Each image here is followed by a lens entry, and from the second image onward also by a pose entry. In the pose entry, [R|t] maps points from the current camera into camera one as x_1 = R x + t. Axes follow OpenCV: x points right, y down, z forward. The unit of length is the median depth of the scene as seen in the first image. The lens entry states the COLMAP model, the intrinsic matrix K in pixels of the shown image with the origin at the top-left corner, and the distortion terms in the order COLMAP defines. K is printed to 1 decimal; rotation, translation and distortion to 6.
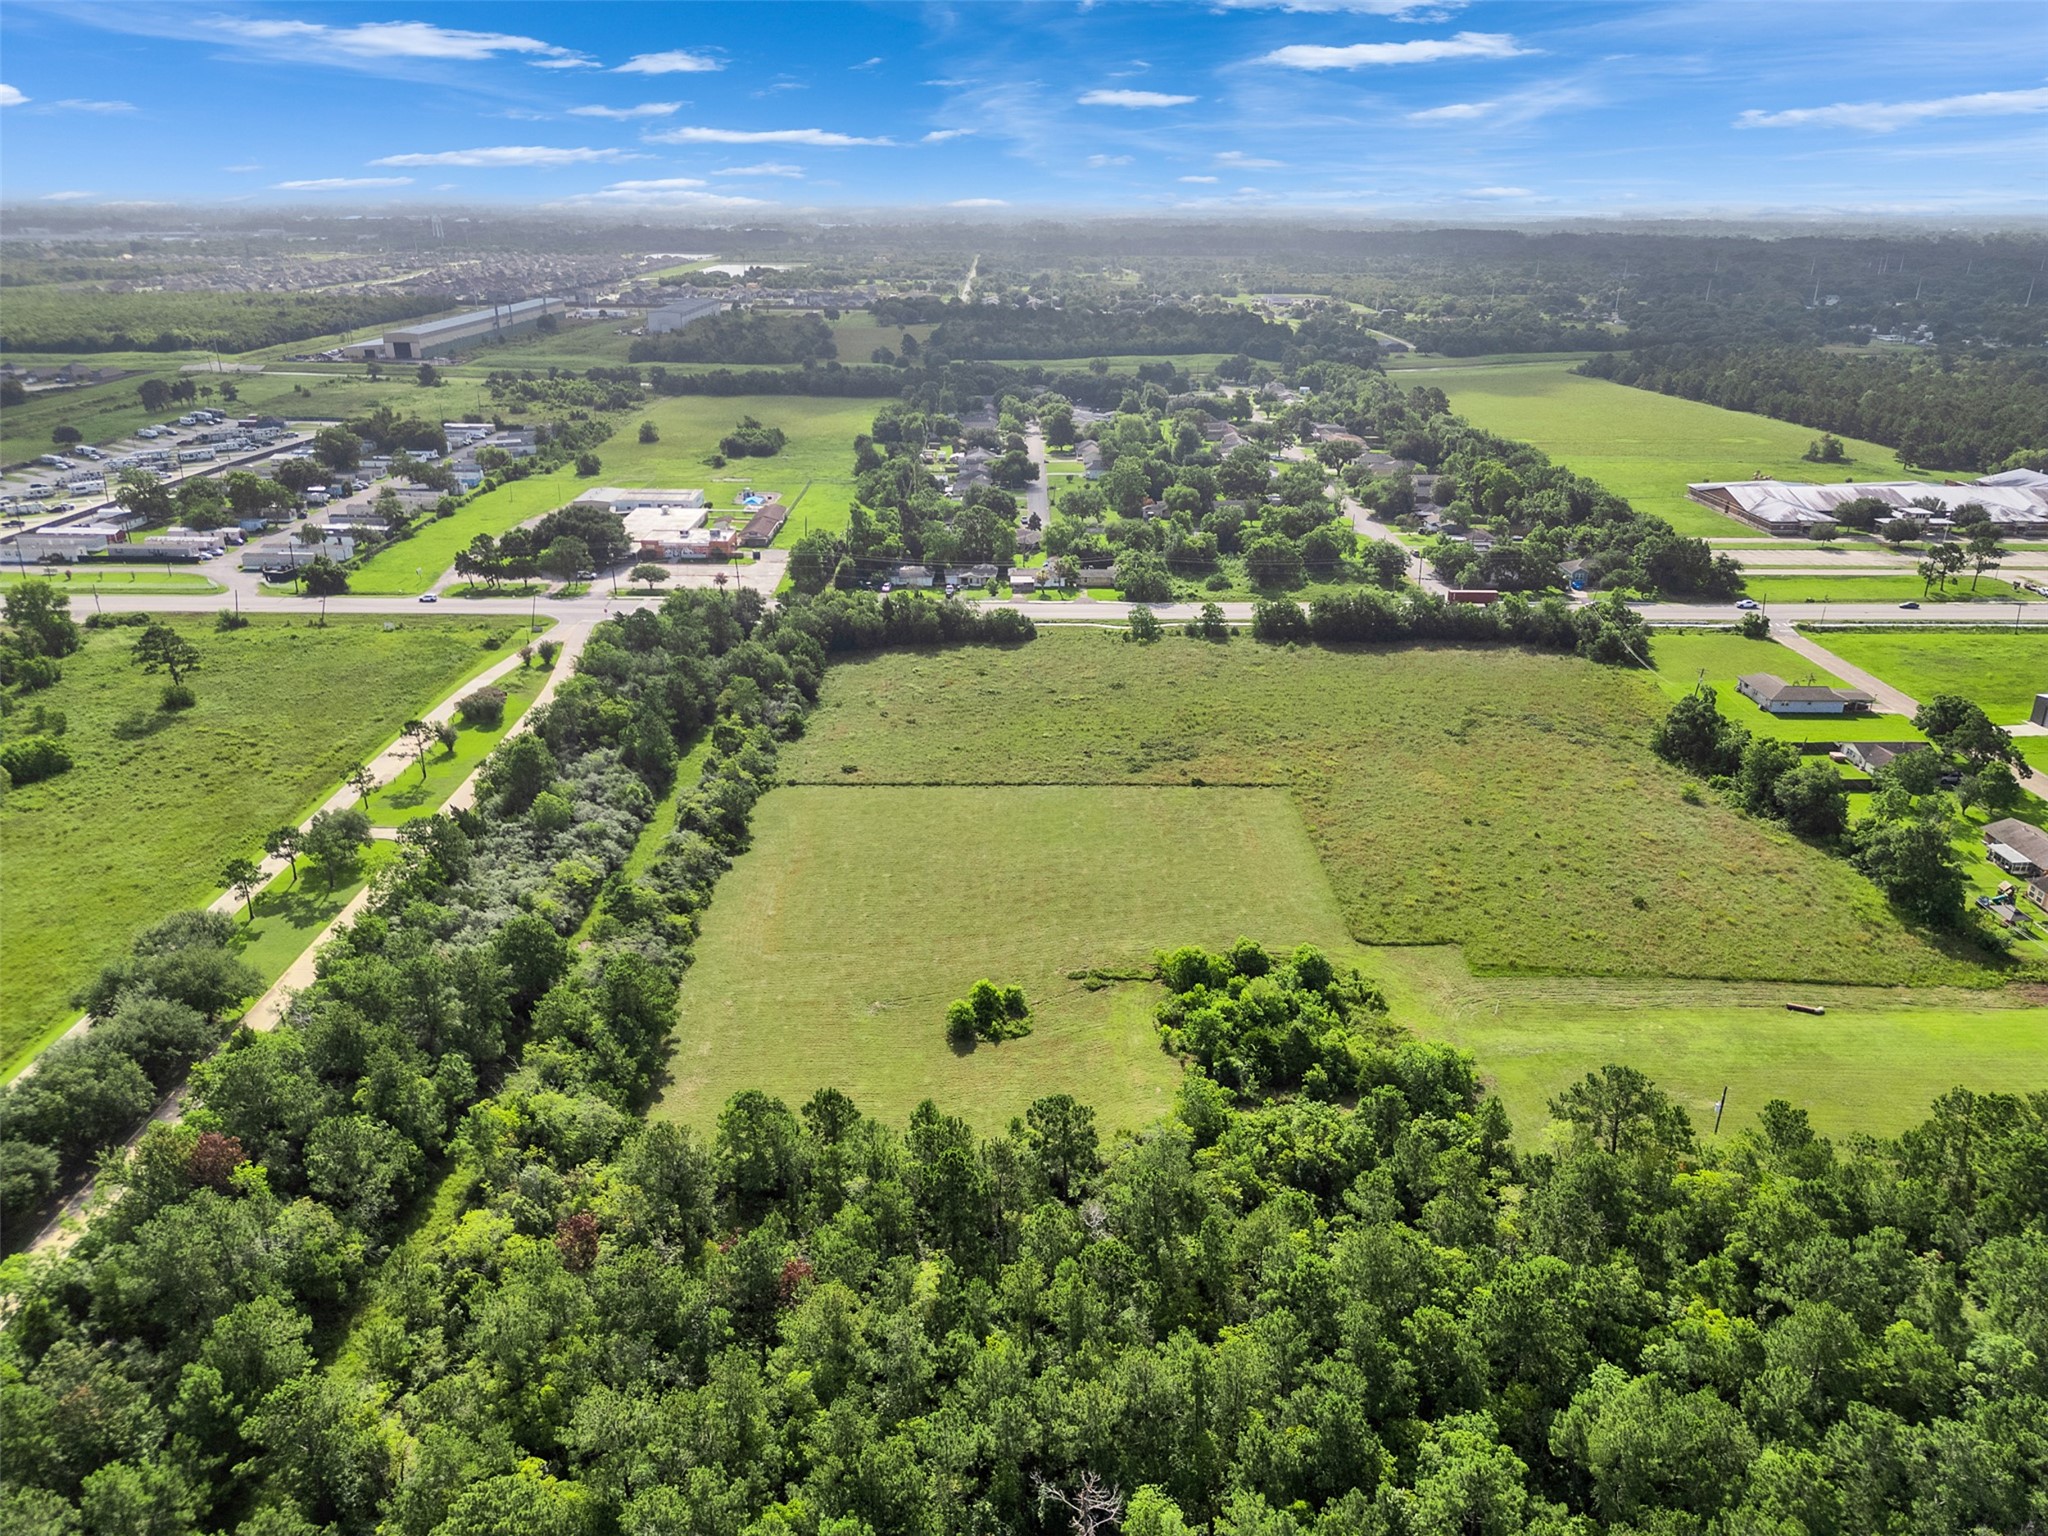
lens RADIAL K [[1416.7, 0, 1028.0], [0, 1416.7, 806.8], [0, 0, 1]] dist [0.085875, -0.088497]
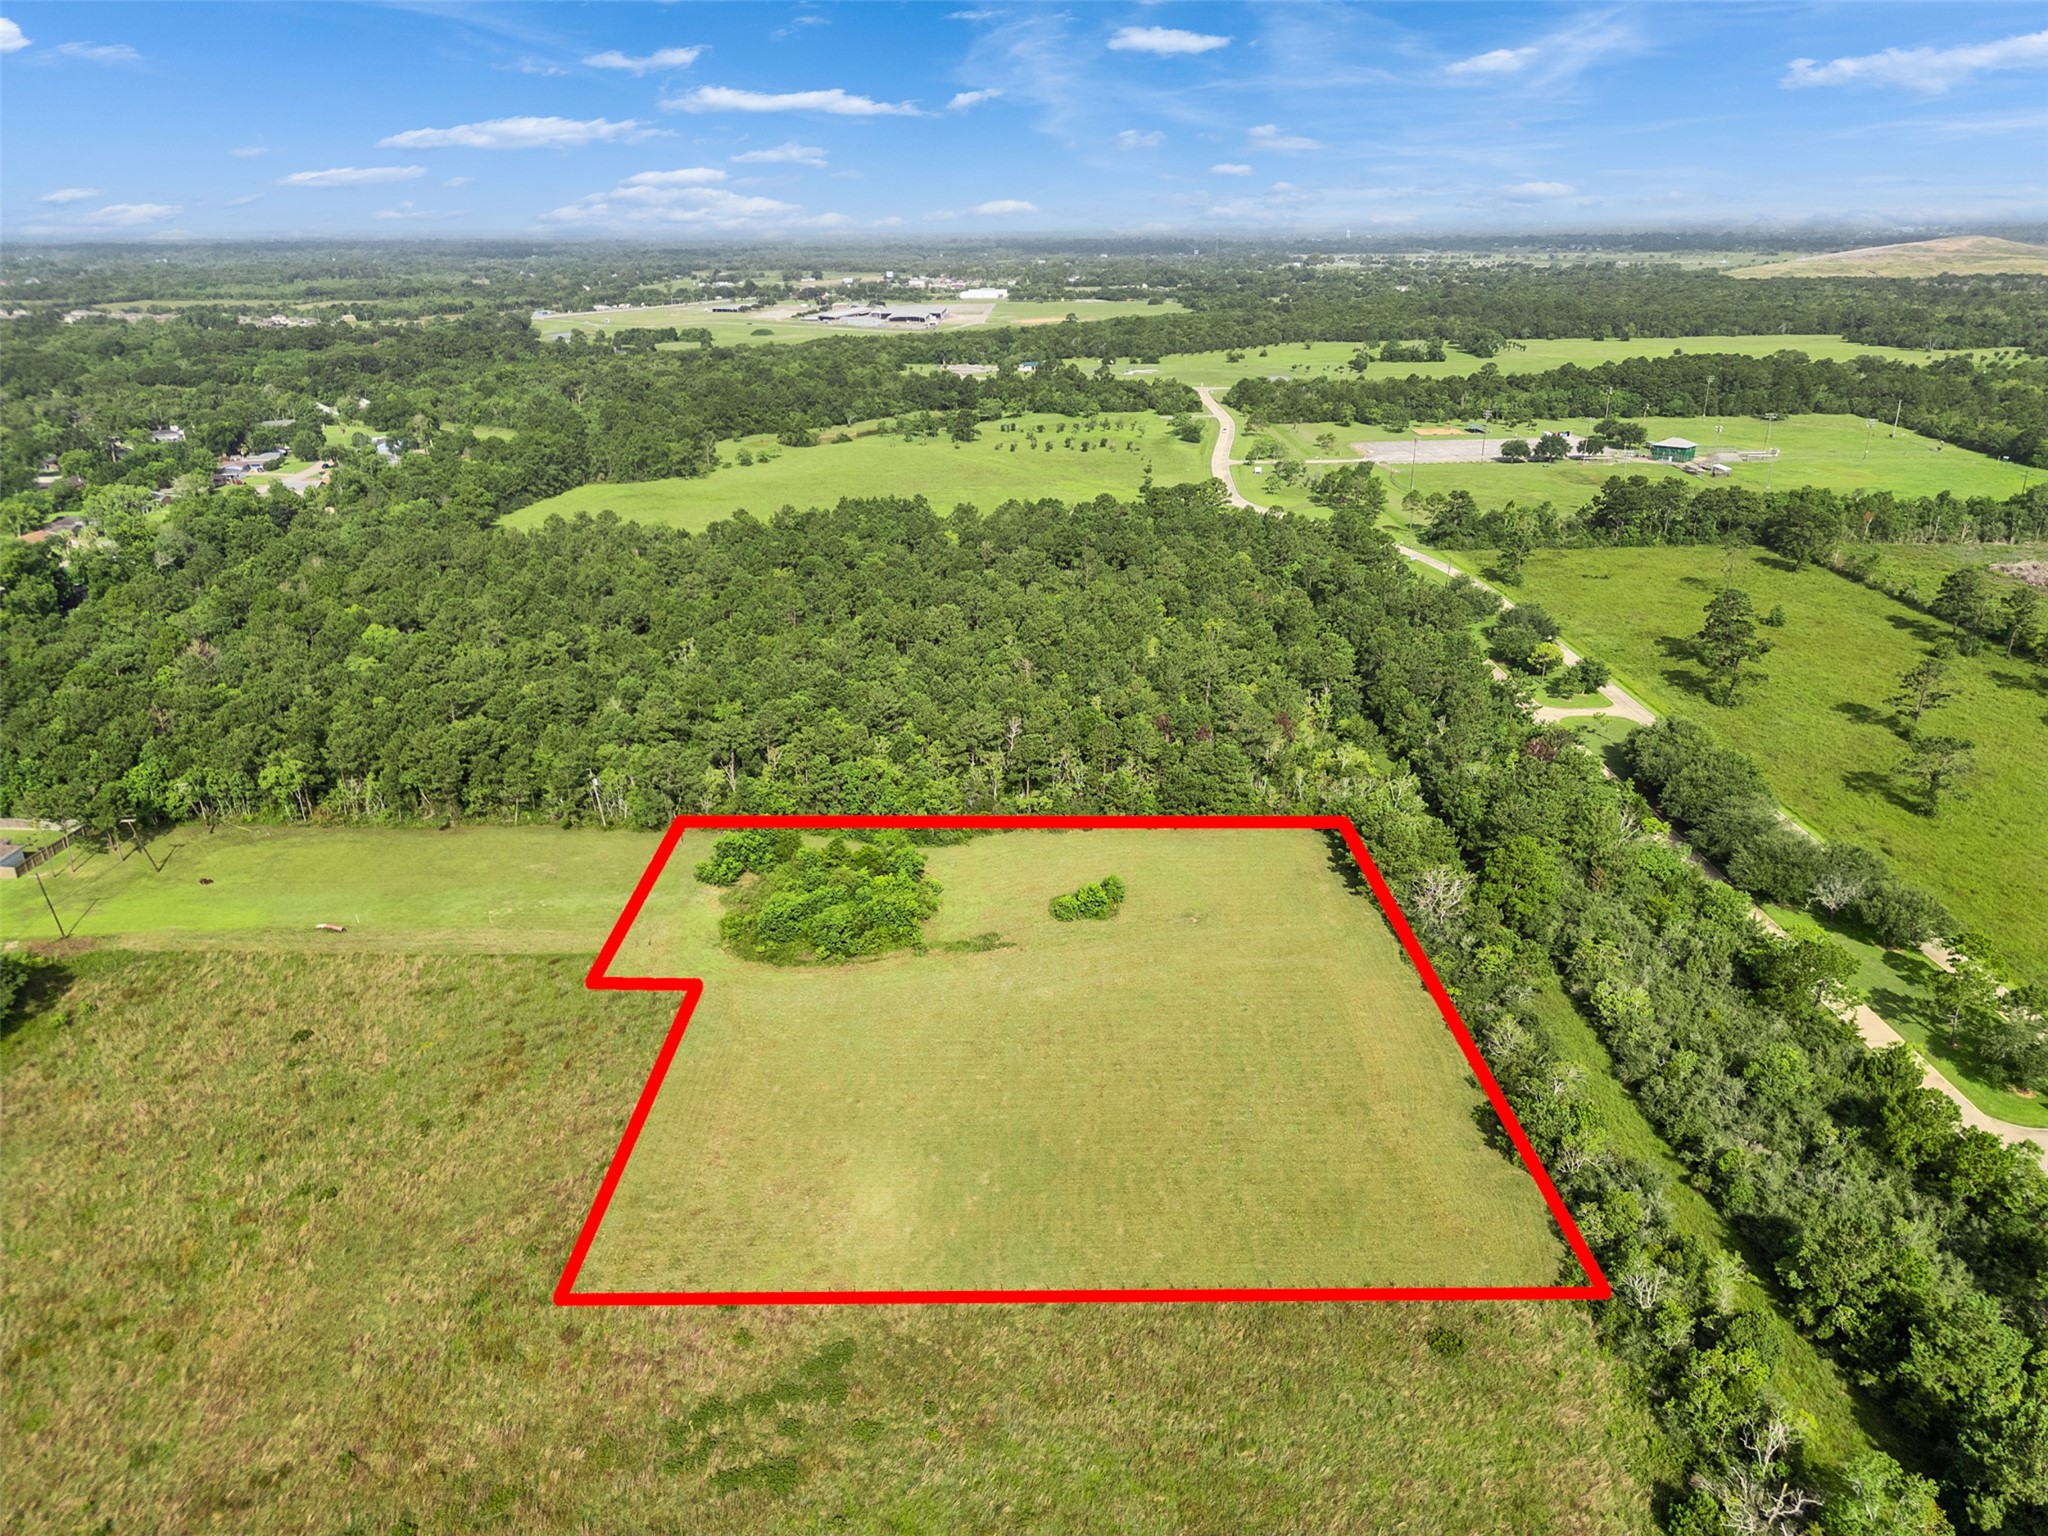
lens RADIAL K [[1416.7, 0, 1028.0], [0, 1416.7, 806.8], [0, 0, 1]] dist [0.085875, -0.088497]
pose [[-0.999991, -0.000612, 0.004108, 0.014660], [0.002509, 0.699192, 0.714930, -0.599461], [-0.003310, 0.714934, -0.699184, 1.464871]]
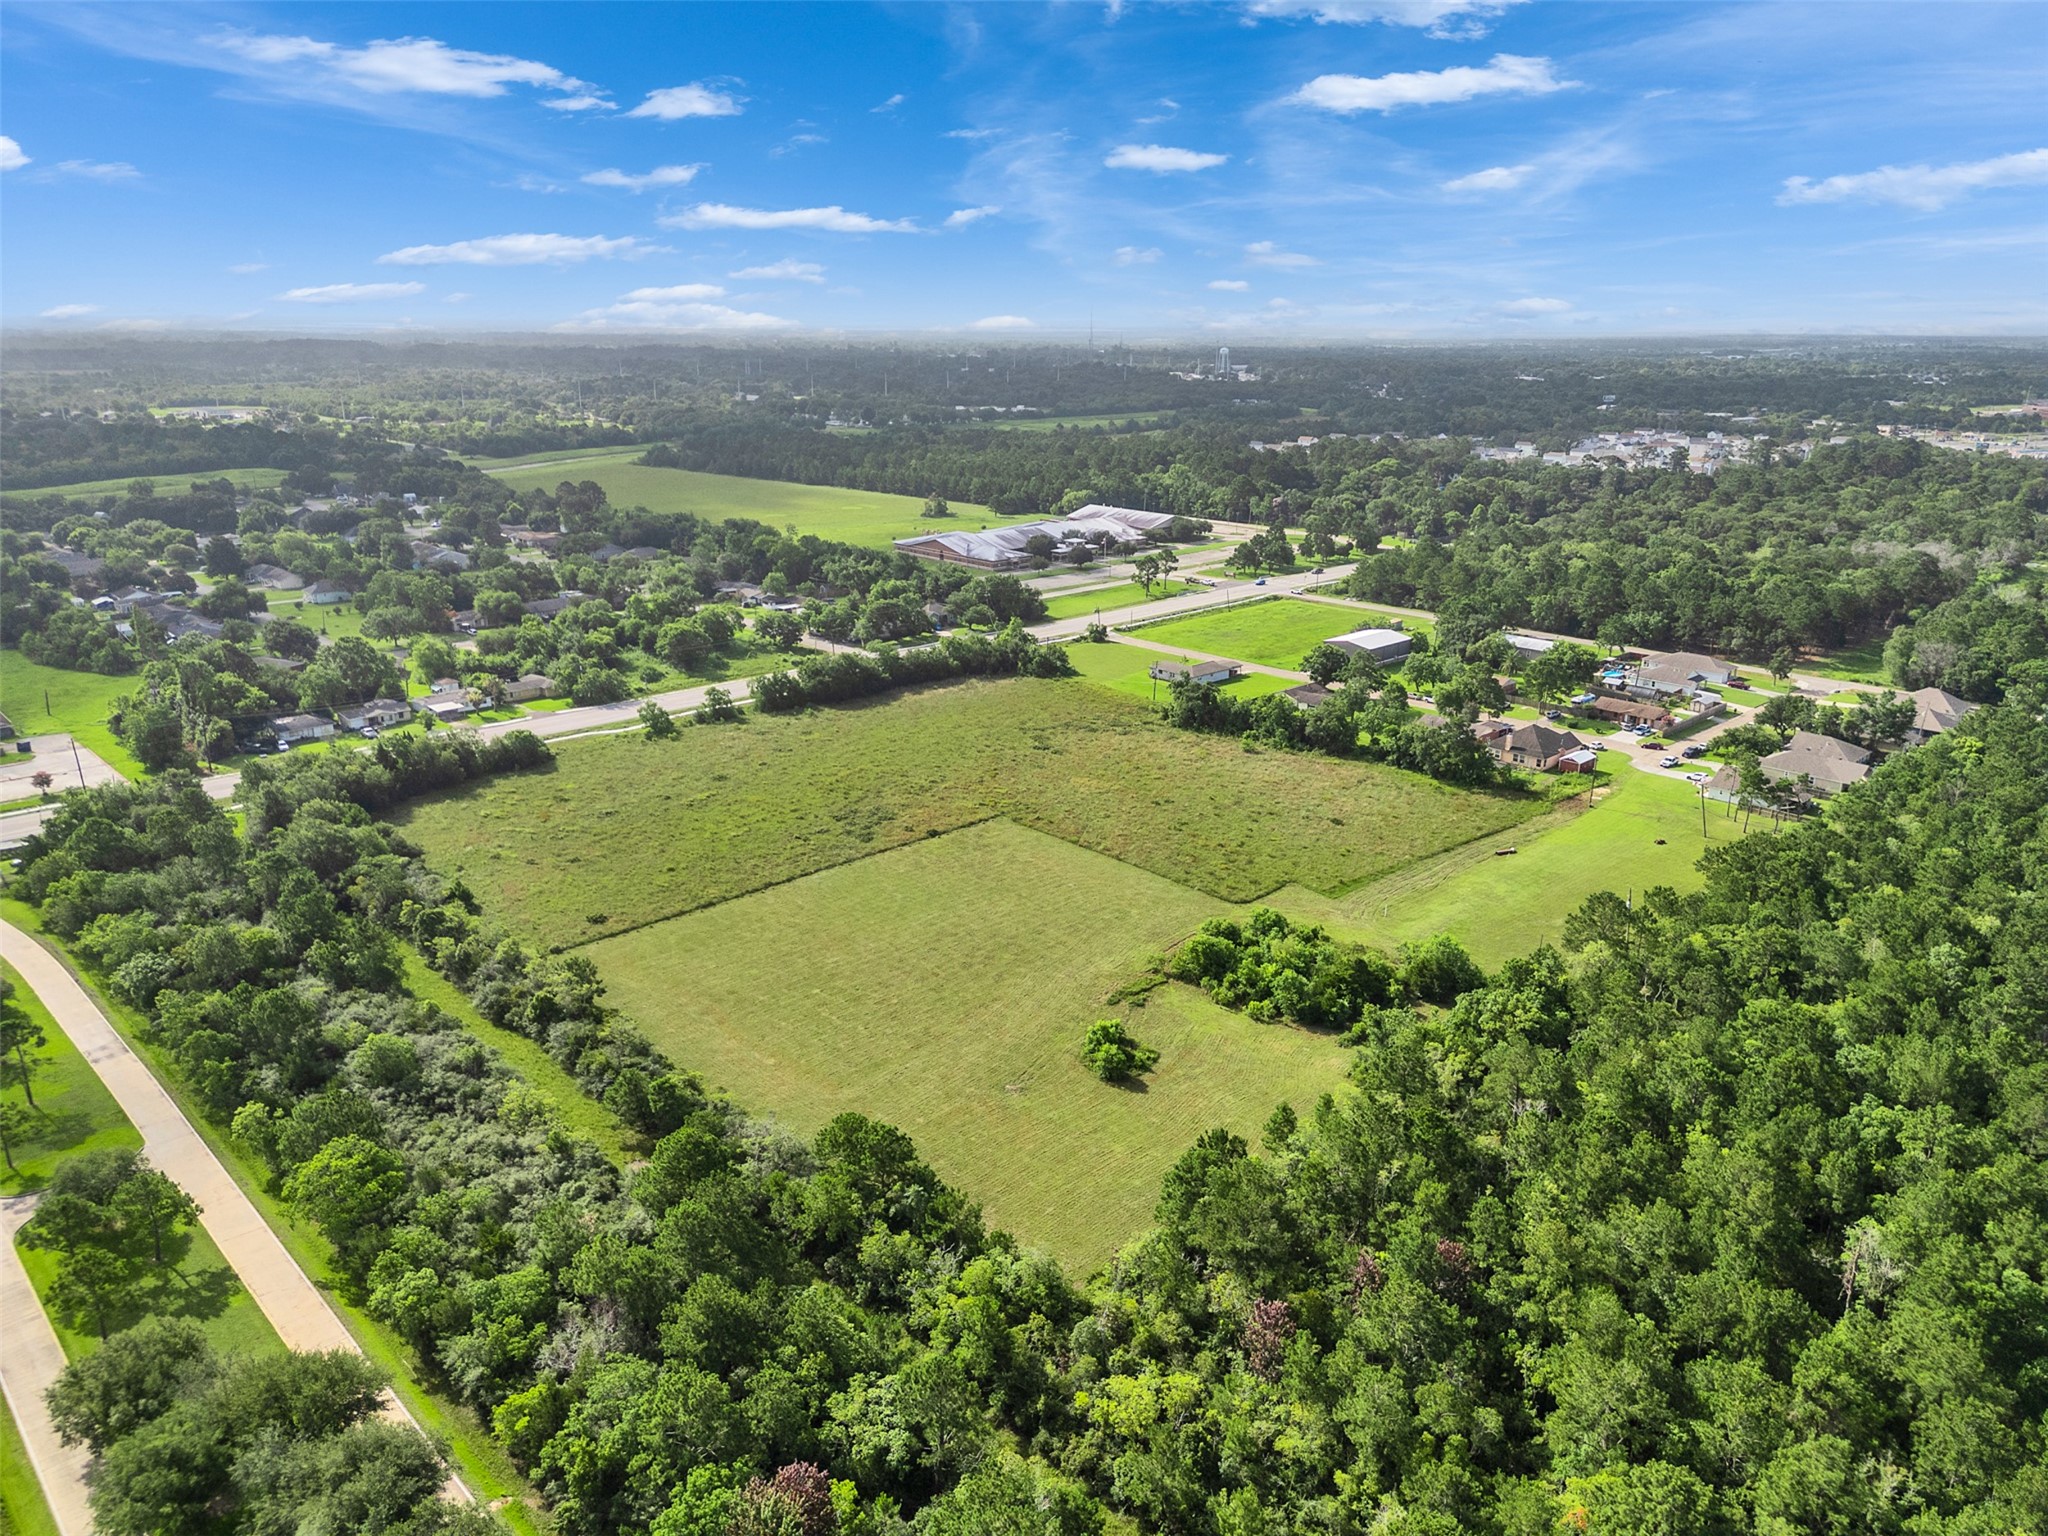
lens RADIAL K [[1441.2, 0, 1044.5], [0, 1441.2, 713.4], [0, 0, 1]] dist [0.083706, -0.148369]
pose [[0.720356, -0.183287, 0.668949, -0.599683], [0.268674, 0.962894, -0.025495, -0.062246], [-0.639454, 0.198095, 0.742871, 0.185712]]
